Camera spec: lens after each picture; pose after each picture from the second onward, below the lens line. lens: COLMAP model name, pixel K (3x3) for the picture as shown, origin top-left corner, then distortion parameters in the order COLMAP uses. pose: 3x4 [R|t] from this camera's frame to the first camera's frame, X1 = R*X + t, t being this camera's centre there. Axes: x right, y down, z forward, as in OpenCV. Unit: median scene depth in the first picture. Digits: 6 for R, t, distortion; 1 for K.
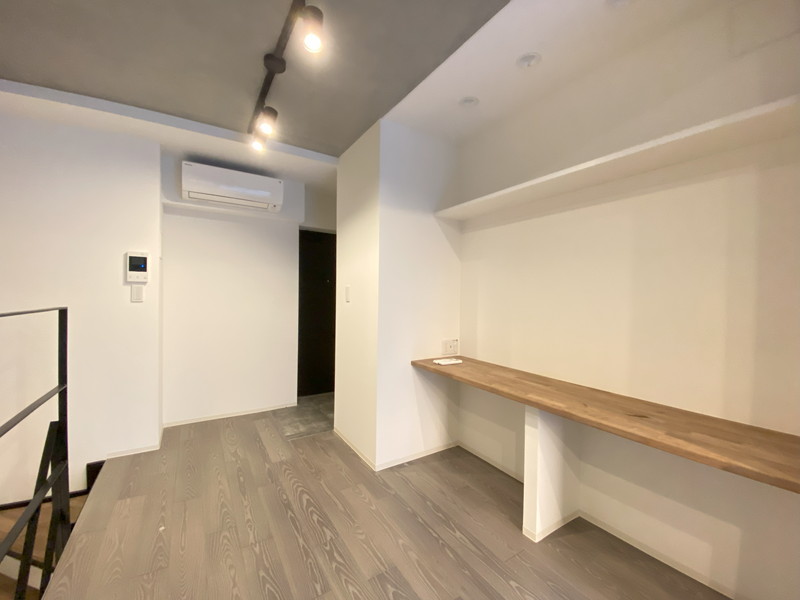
lens RADIAL K [[324.4, 0, 401.0], [0, 324.4, 298.1], [0, 0, 1]] dist [-0.007204, -0.008474]
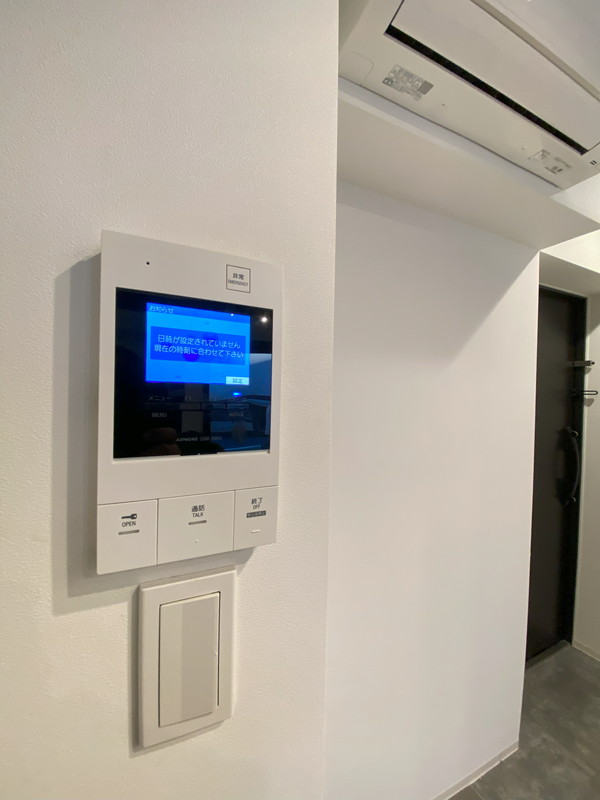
lens RADIAL K [[324.4, 0, 301.5], [0, 324.4, 398.1], [0, 0, 1]] dist [-0.007204, -0.008474]
pose [[0.987994, 0.002224, -0.154479, -0.792384], [-0.003002, 0.999984, -0.004804, -0.100628], [0.154466, 0.005210, 0.987984, 0.932725]]
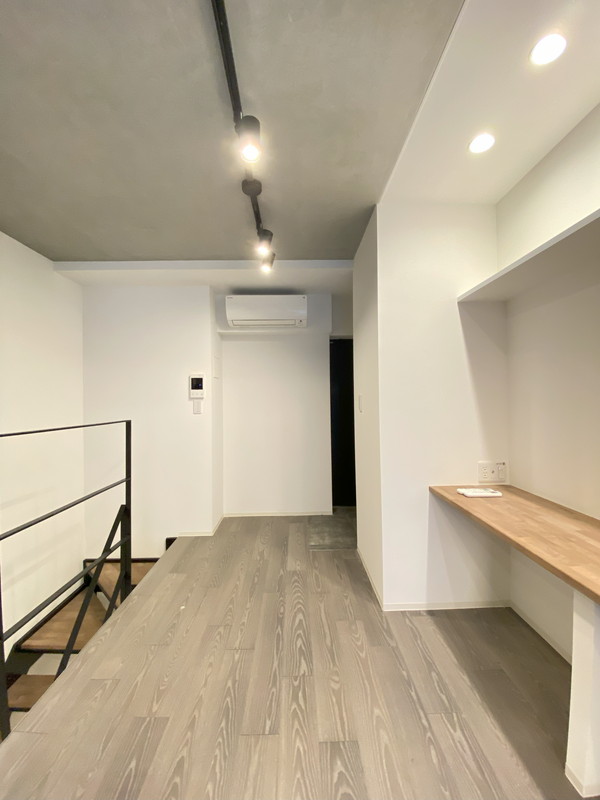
lens RADIAL K [[324.4, 0, 302.7], [0, 324.4, 394.9], [0, 0, 1]] dist [-0.007204, -0.008474]
pose [[0.852063, -0.031019, -0.522519, 0.199189], [0.019238, 0.999424, -0.027959, -0.018933], [0.523085, 0.013770, 0.852169, 0.141168]]
